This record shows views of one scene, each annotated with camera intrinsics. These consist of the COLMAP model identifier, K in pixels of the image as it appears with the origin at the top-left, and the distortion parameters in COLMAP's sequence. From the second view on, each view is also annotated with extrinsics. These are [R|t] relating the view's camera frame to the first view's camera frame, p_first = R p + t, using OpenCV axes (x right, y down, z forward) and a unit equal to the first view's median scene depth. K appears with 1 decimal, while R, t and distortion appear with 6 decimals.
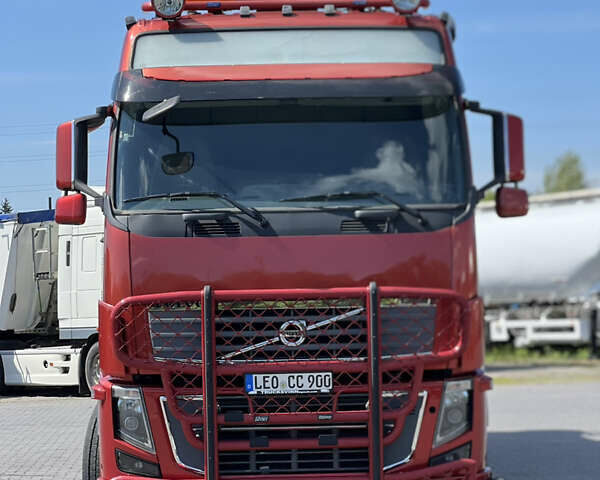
lens RADIAL K [[769.6, 0, 300.0], [0, 769.6, 240.0], [0, 0, 1]] dist [-0.011302, -0.003271]
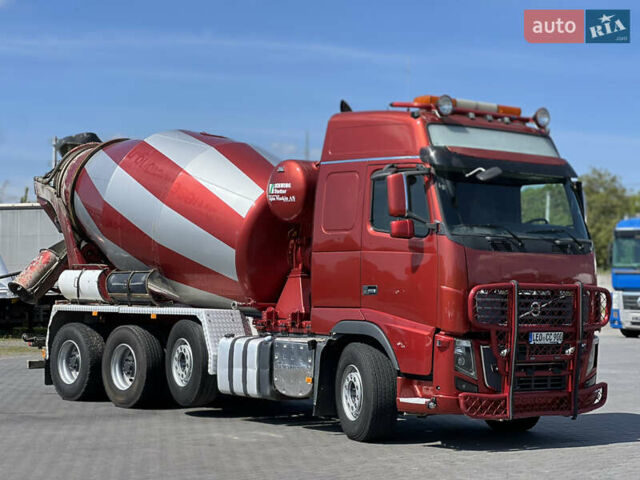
lens RADIAL K [[520.8, 0, 320.0], [0, 520.8, 240.0], [0, 0, 1]] dist [0.106908, -0.088048]
pose [[0.948811, 0.059756, 0.310142, -0.852351], [-0.055873, 0.998209, -0.021395, 0.017900], [-0.310864, 0.002971, 0.950450, 0.013730]]
